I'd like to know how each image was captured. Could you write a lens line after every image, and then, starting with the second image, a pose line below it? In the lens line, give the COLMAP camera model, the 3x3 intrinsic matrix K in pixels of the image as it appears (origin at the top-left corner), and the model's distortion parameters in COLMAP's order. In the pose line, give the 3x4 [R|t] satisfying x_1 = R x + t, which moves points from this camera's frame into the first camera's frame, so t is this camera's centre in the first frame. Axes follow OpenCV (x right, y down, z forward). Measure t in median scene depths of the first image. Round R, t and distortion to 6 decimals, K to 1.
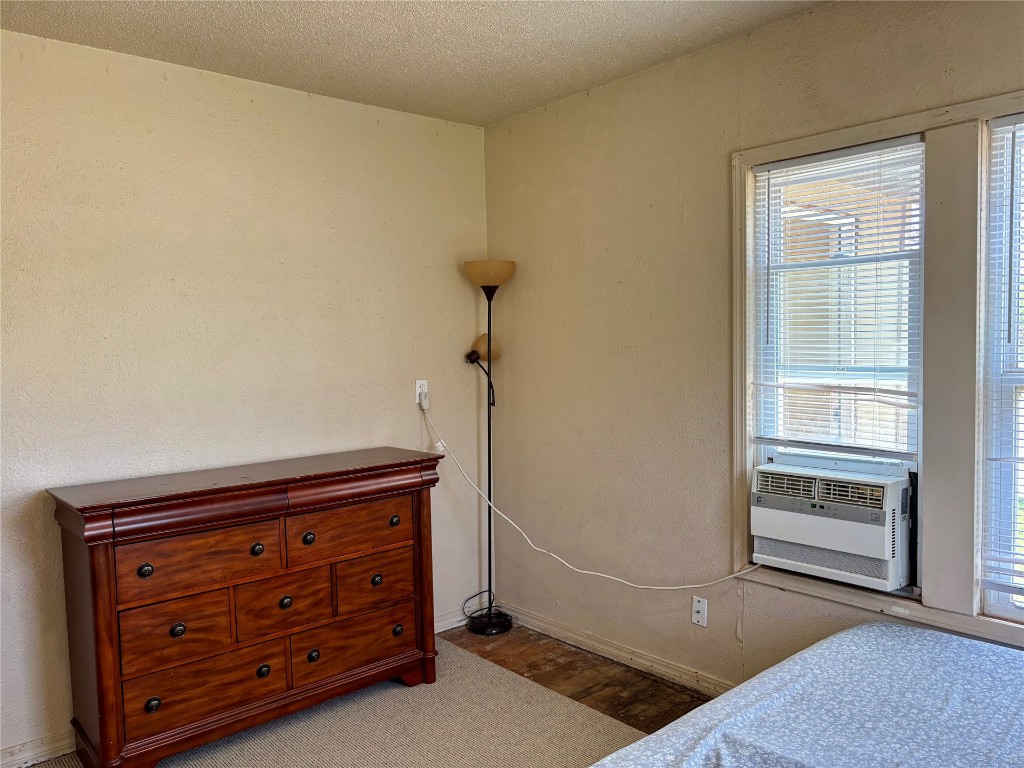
lens RADIAL K [[774.9, 0, 513.3], [0, 774.9, 387.2], [0, 0, 1]] dist [0.039021, -0.051145]
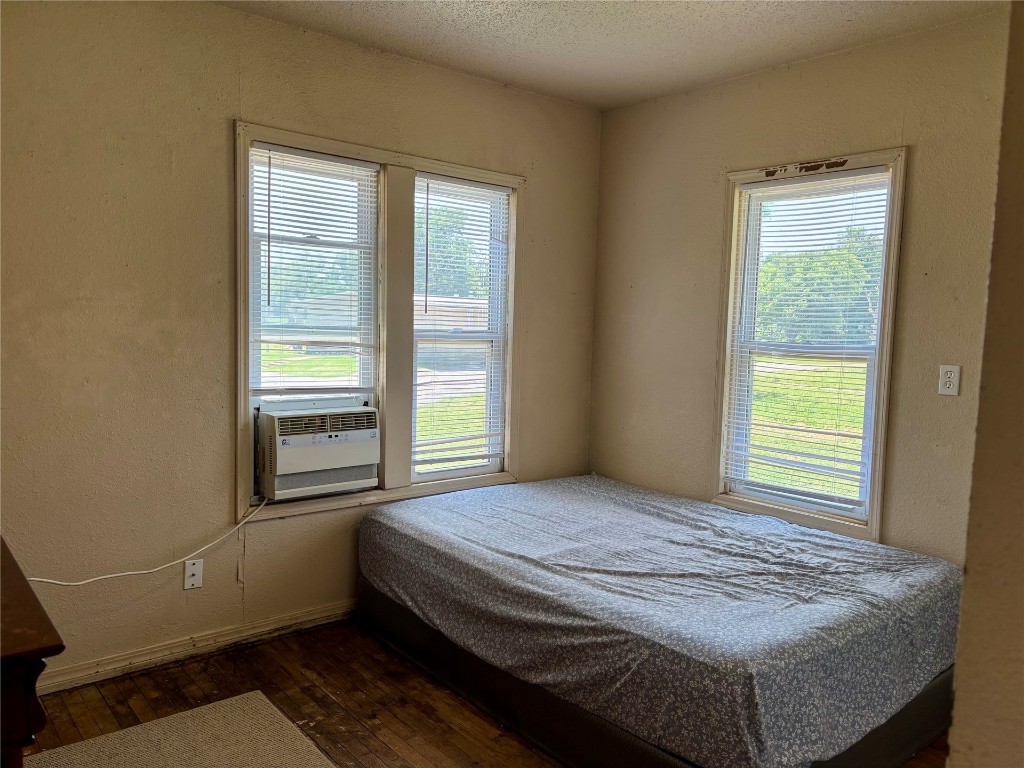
lens RADIAL K [[774.9, 0, 512.9], [0, 774.9, 385.4], [0, 0, 1]] dist [0.039021, -0.051145]
pose [[0.012585, -0.062848, 0.997944, -0.799148], [0.027110, 0.997677, 0.062489, -0.000673], [-0.999553, 0.026268, 0.014260, 0.637132]]
